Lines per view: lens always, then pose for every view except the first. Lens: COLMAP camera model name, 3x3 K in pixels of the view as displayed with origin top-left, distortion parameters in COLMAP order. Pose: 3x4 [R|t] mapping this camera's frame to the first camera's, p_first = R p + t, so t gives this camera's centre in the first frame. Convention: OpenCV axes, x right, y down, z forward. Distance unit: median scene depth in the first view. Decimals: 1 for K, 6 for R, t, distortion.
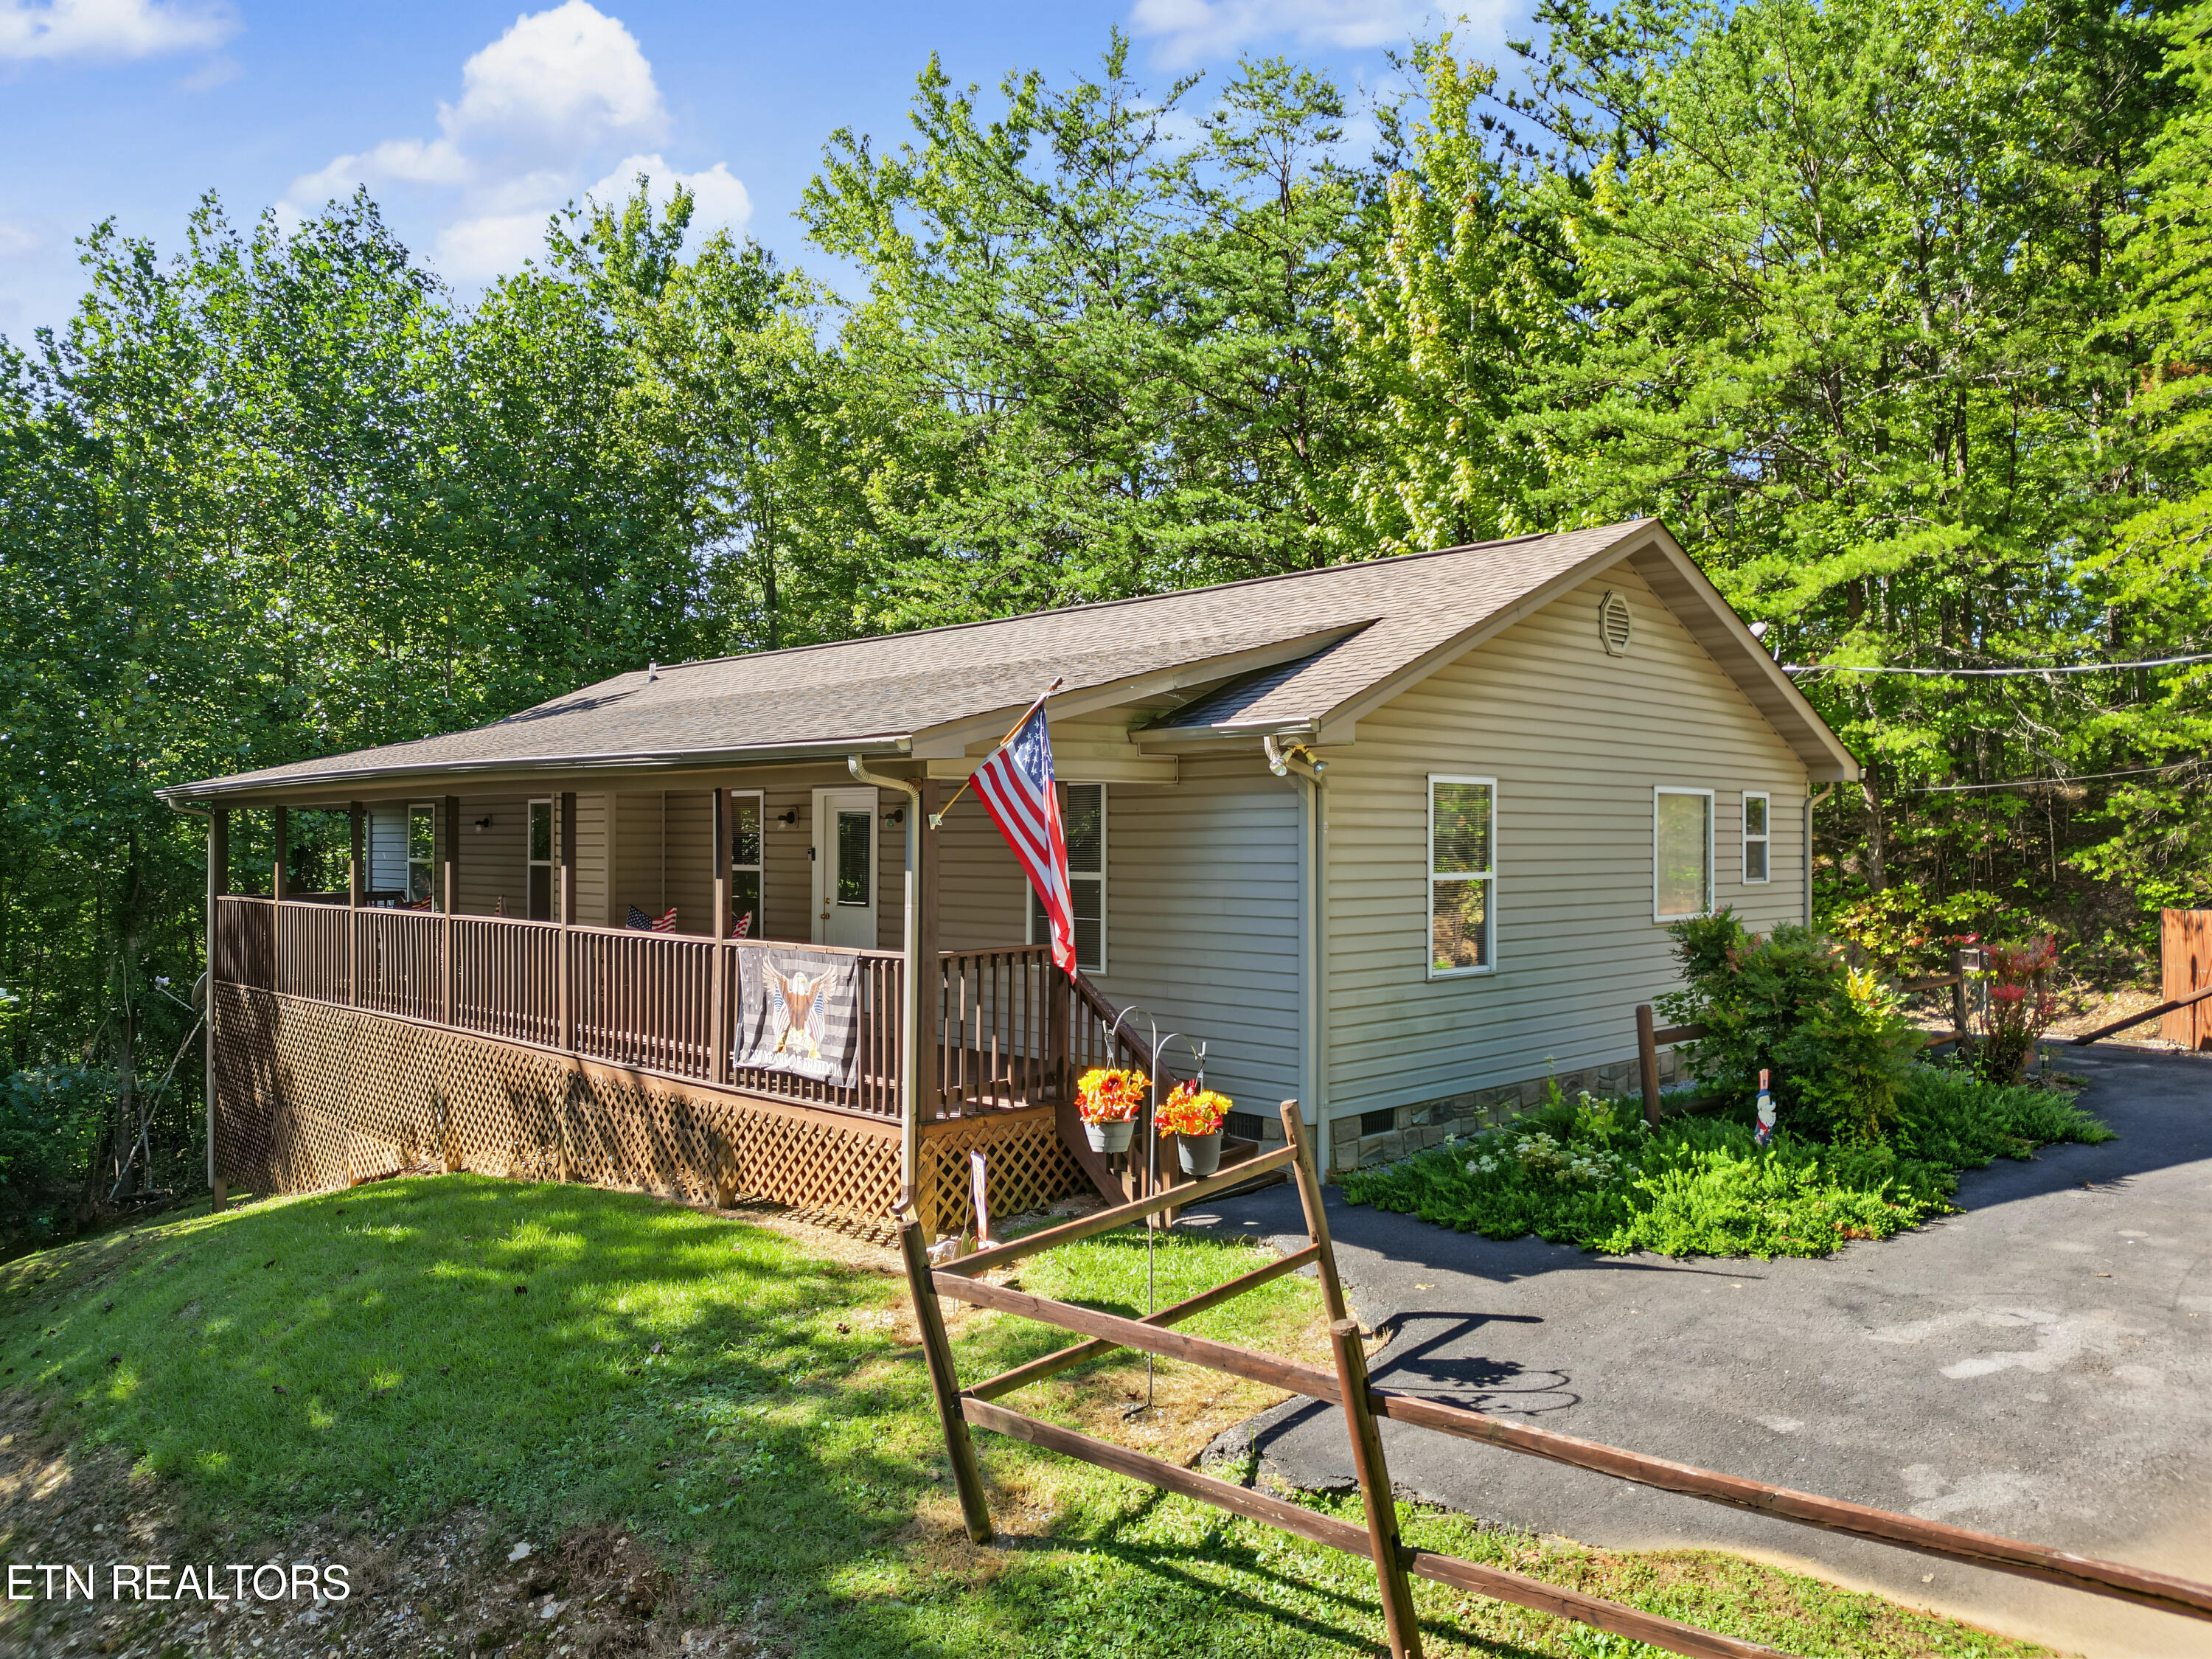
lens RADIAL K [[1630.8, 0, 1173.0], [0, 1630.8, 833.3], [0, 0, 1]] dist [0.008911, -0.057944]
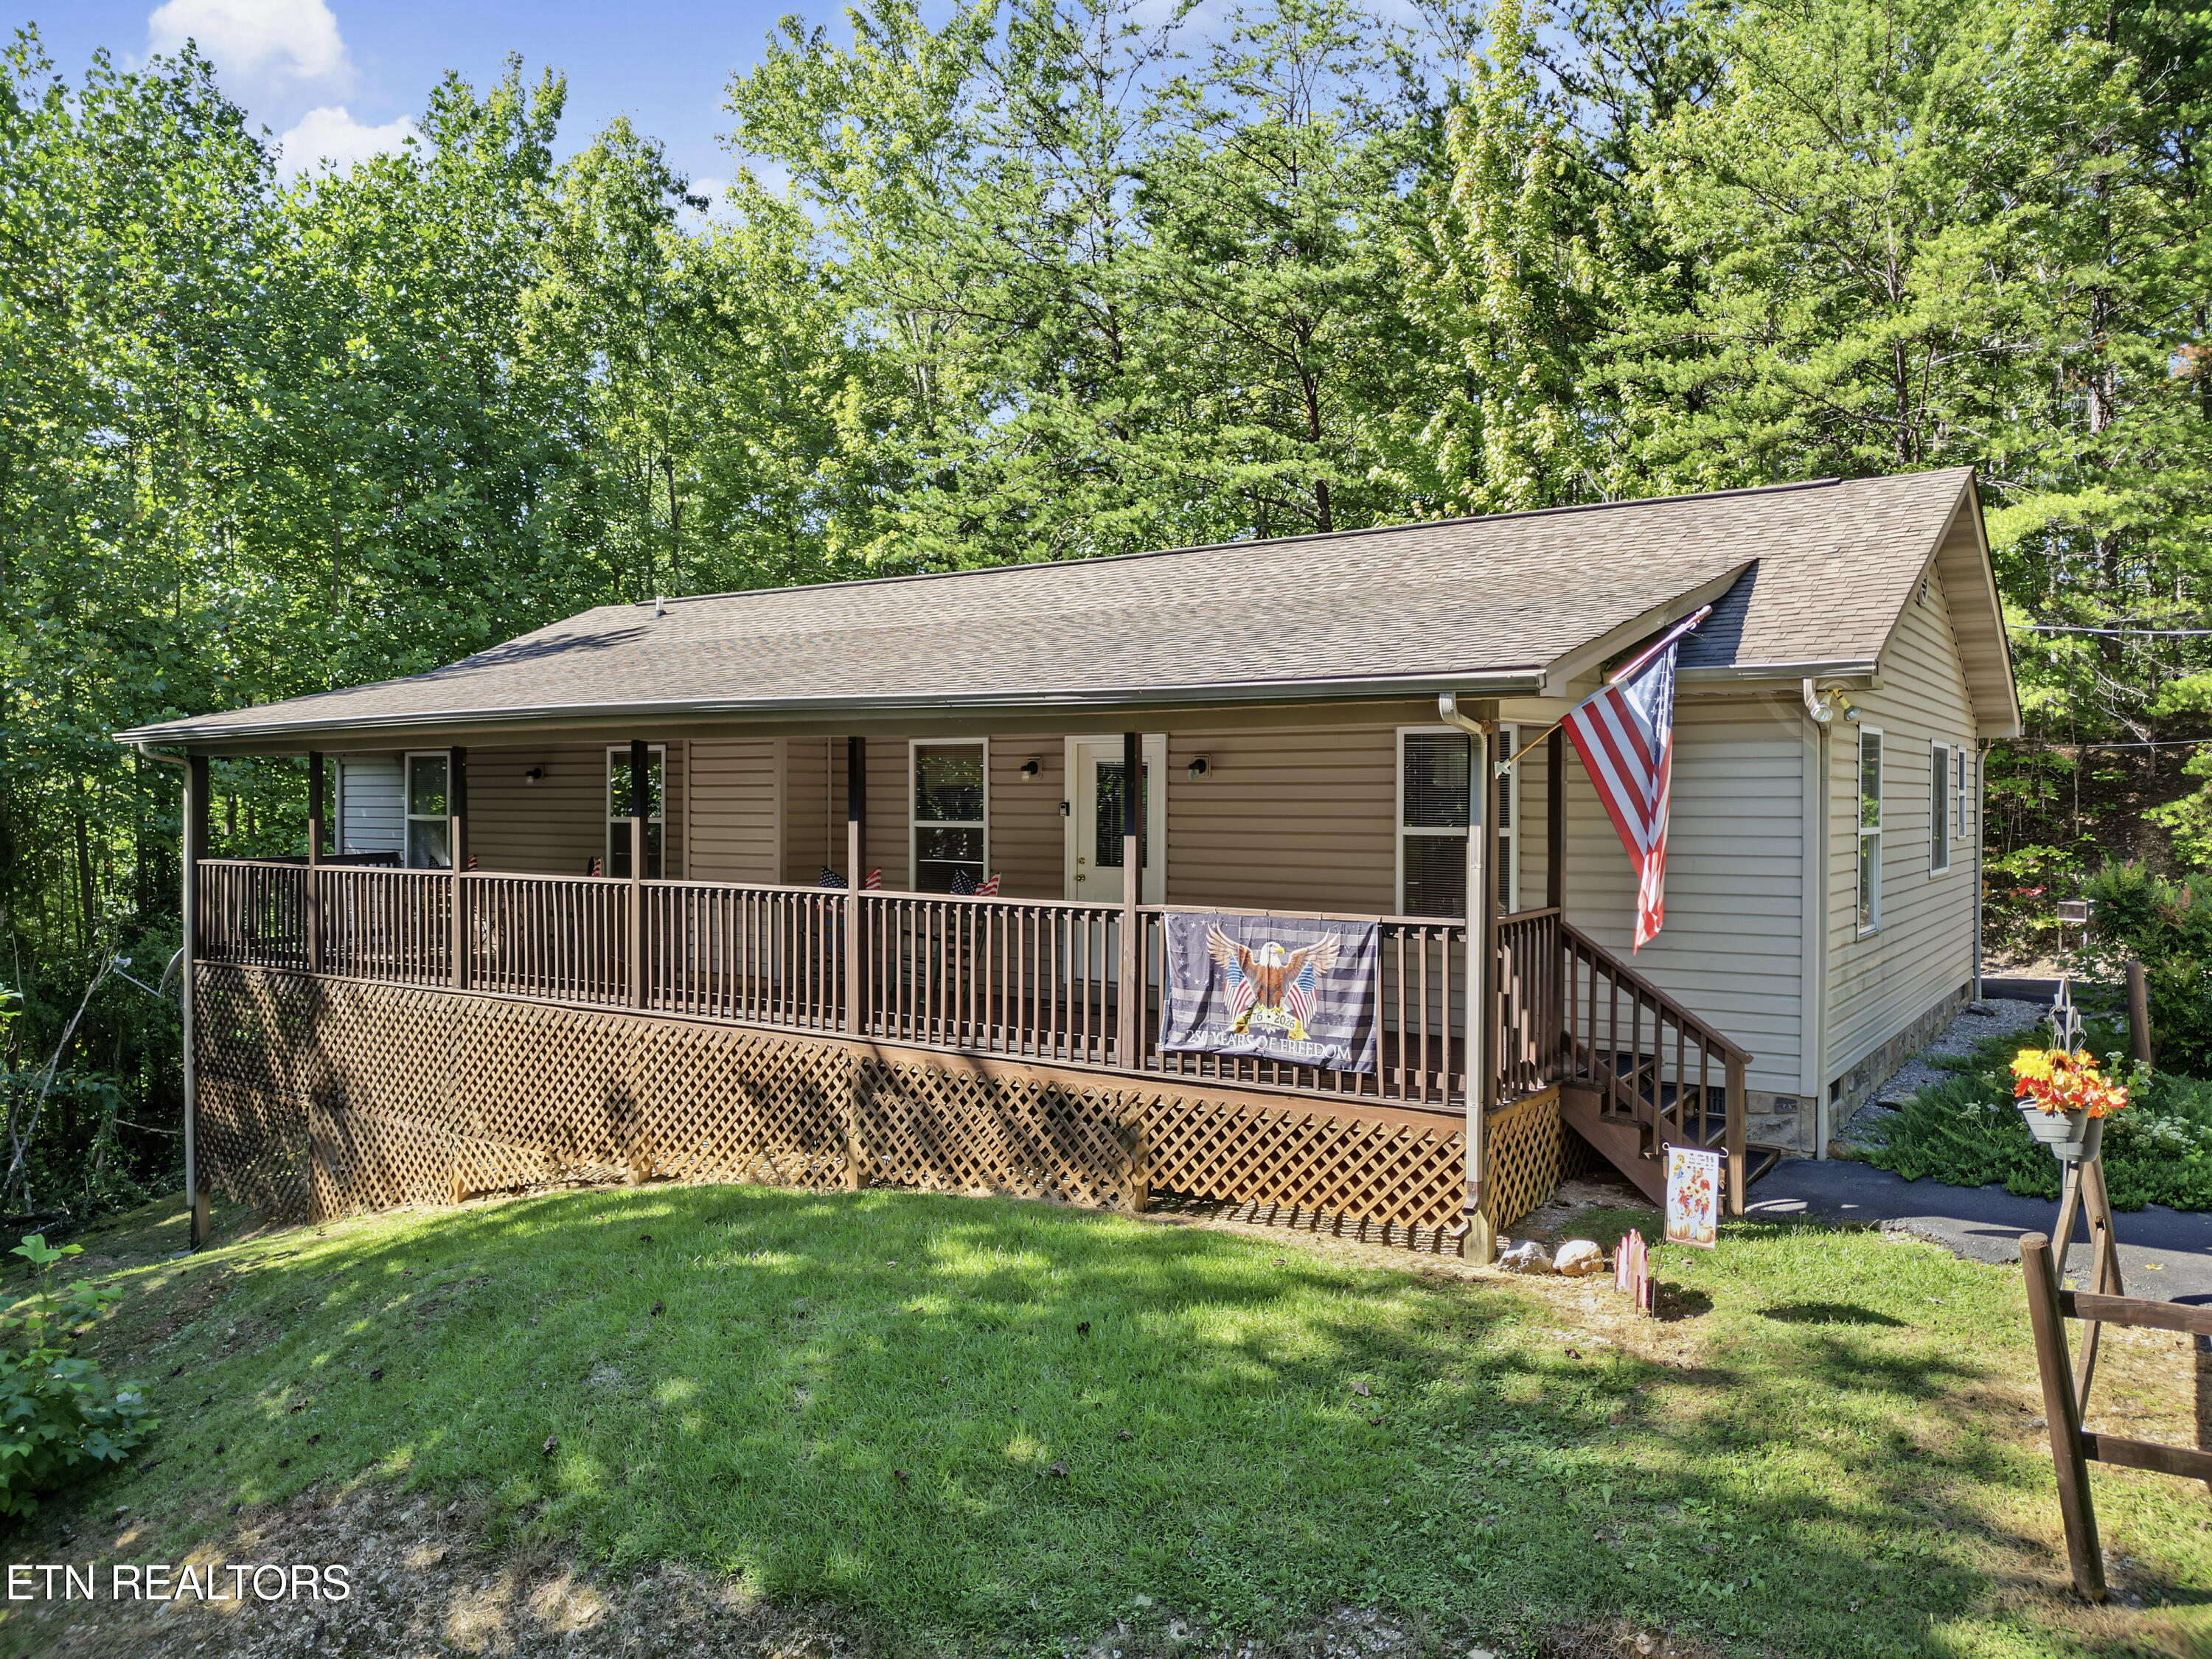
lens RADIAL K [[1623.1, 0, 1106.0], [0, 1623.1, 829.5], [0, 0, 1]] dist [-0.019691, -0.004703]
pose [[0.983240, -0.001616, 0.182308, -0.399425], [-0.002734, 0.999718, 0.023608, 0.003637], [-0.182294, -0.023711, 0.982958, 0.133810]]
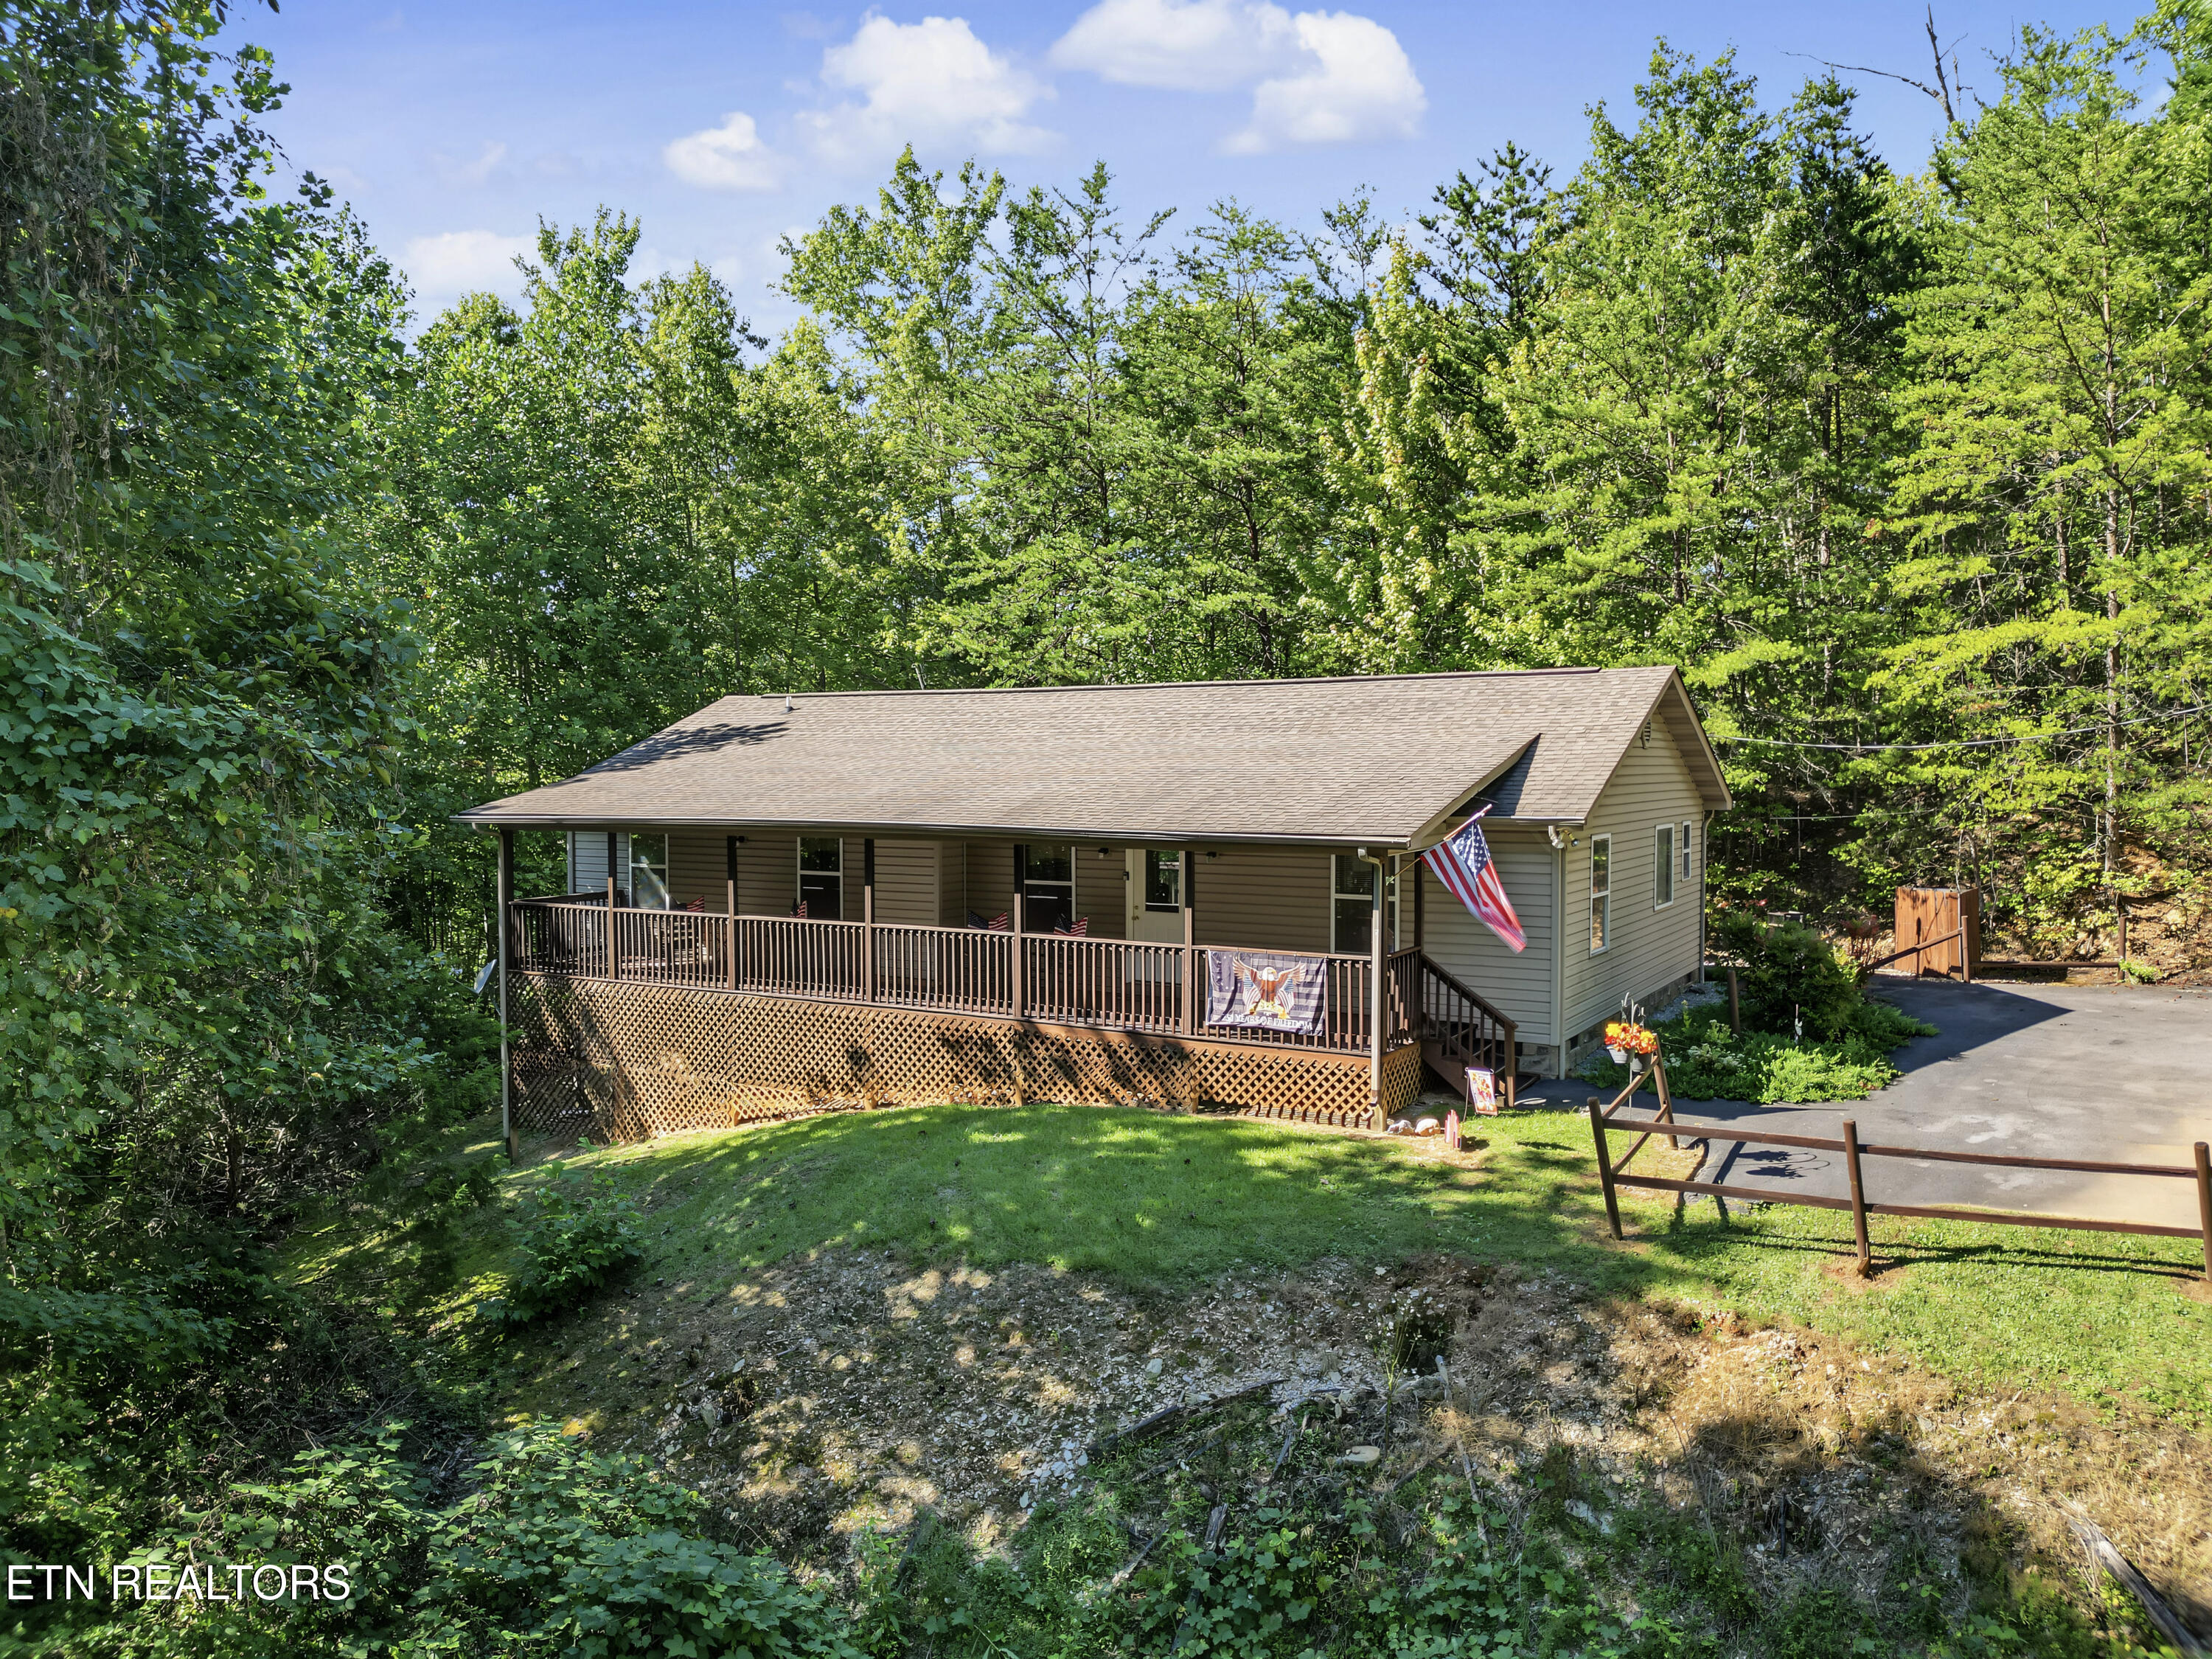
lens RADIAL K [[1744.4, 0, 1106.0], [0, 1744.4, 829.5], [0, 0, 1]] dist [-0.004424, -0.002120]
pose [[0.967221, -0.011946, 0.253654, -0.699723], [-0.002092, 0.998484, 0.055001, -0.125765], [-0.253926, -0.053729, 0.965730, -0.547651]]
